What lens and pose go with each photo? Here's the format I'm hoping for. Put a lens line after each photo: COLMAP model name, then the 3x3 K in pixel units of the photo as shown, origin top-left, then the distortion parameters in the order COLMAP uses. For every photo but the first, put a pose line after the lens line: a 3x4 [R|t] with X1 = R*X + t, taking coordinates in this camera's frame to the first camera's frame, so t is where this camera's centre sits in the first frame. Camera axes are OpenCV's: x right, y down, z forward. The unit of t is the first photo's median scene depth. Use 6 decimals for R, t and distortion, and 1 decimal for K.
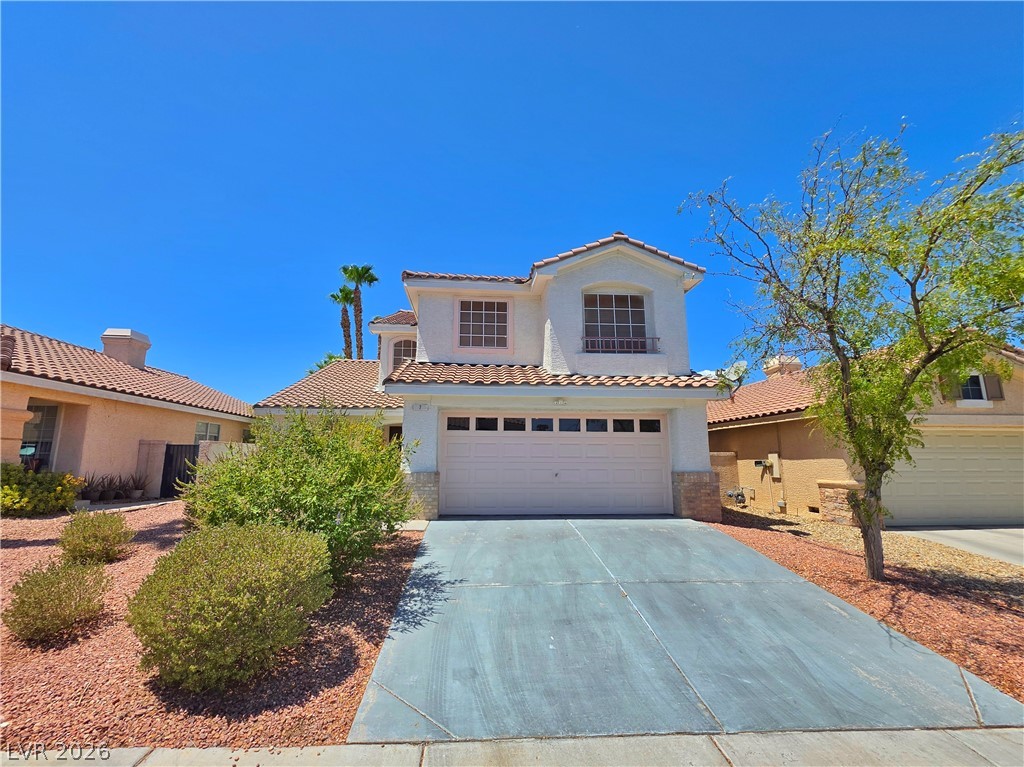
lens RADIAL K [[412.5, 0, 505.7], [0, 412.5, 383.2], [0, 0, 1]] dist [-0.005928, 0.000953]
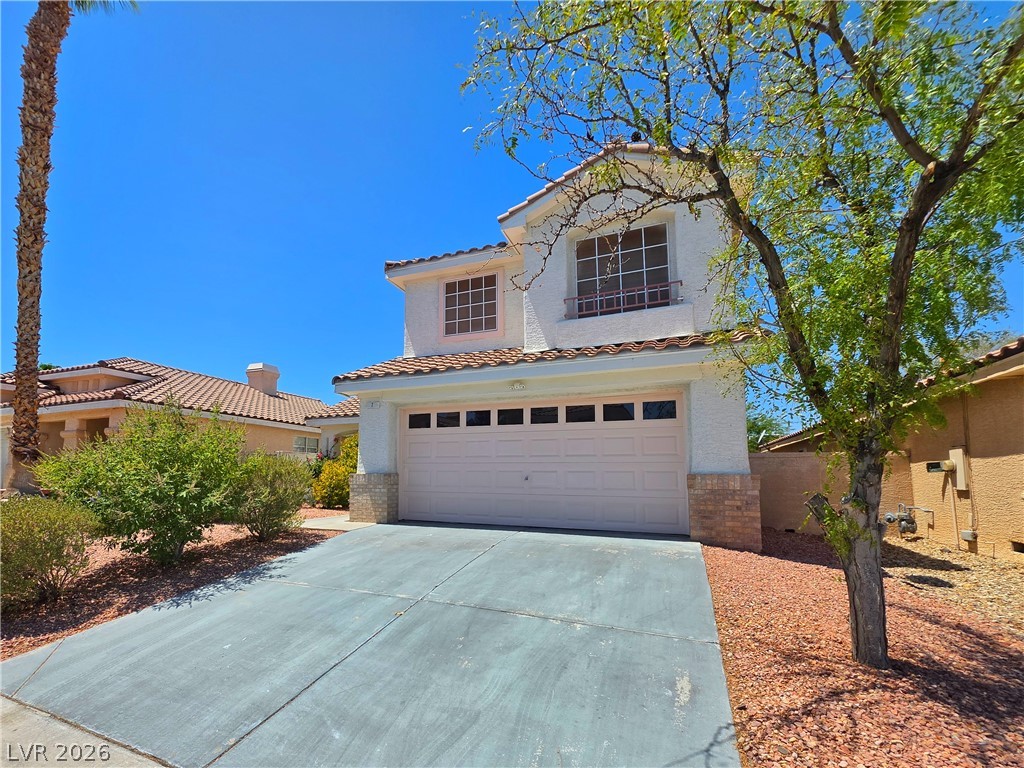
lens RADIAL K [[457.3, 0, 500.6], [0, 457.3, 430.4], [0, 0, 1]] dist [-0.004438, 0.000368]
pose [[0.884501, -0.046603, -0.464204, 0.473633], [0.080617, 0.995298, 0.053689, 0.075096], [0.459519, -0.084911, 0.884100, 0.190434]]
